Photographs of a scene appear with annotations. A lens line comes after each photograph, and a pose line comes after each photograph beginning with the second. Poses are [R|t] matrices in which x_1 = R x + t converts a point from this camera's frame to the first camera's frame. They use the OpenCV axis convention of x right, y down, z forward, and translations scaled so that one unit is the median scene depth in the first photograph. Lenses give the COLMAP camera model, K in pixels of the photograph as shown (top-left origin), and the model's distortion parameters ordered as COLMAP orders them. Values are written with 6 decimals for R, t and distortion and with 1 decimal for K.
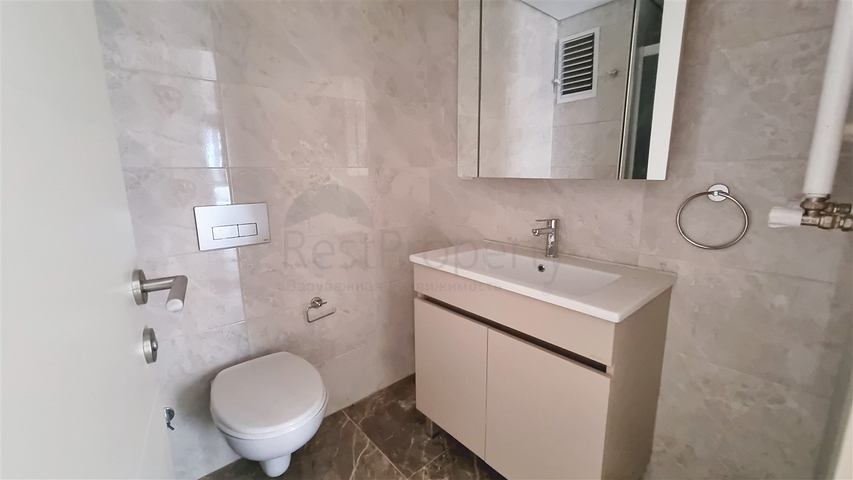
lens RADIAL K [[351.7, 0, 426.5], [0, 351.7, 240.0], [0, 0, 1]] dist [-0.003171, 0.000205]
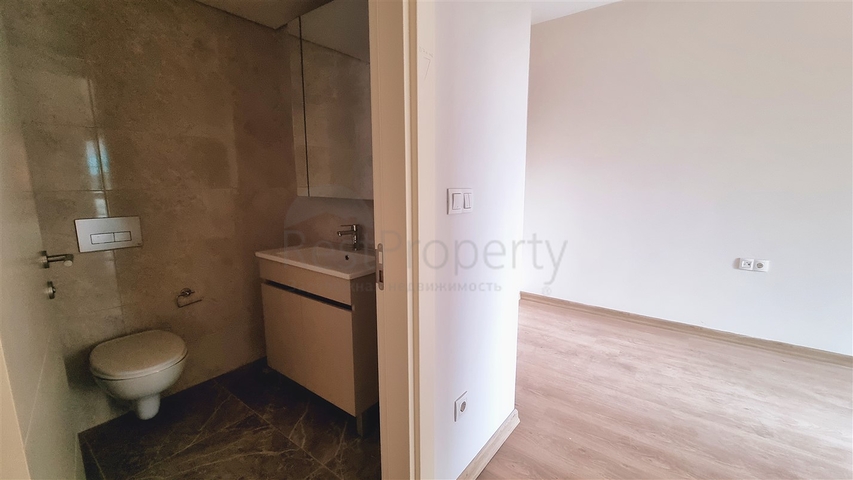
lens RADIAL K [[351.7, 0, 426.5], [0, 351.7, 240.0], [0, 0, 1]] dist [-0.003171, 0.000205]
pose [[0.977728, -0.024278, 0.208468, 0.332122], [0.030541, 0.999172, -0.026872, 0.053727], [-0.207643, 0.032641, 0.977660, -0.524753]]
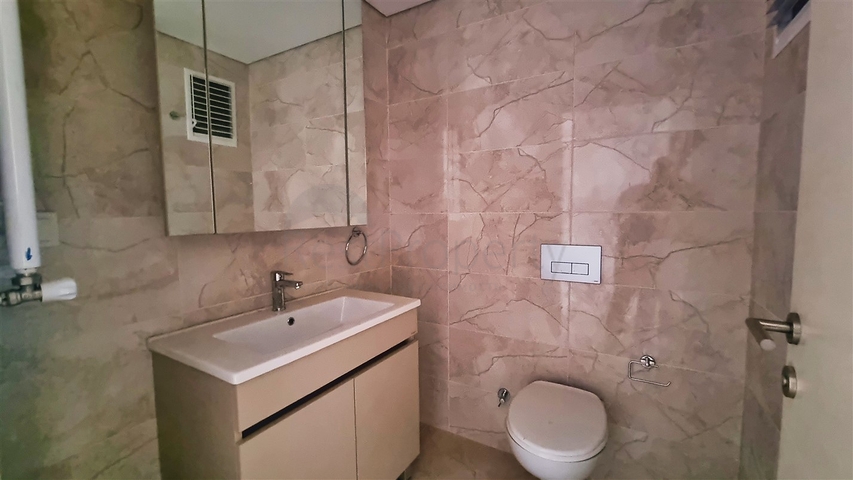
lens RADIAL K [[351.7, 0, 426.5], [0, 351.7, 240.0], [0, 0, 1]] dist [-0.003171, 0.000205]
pose [[-0.315486, -0.071881, 0.946204, -0.687802], [0.182609, 0.973891, 0.134870, -0.196594], [-0.931194, 0.215335, -0.294123, 0.875649]]
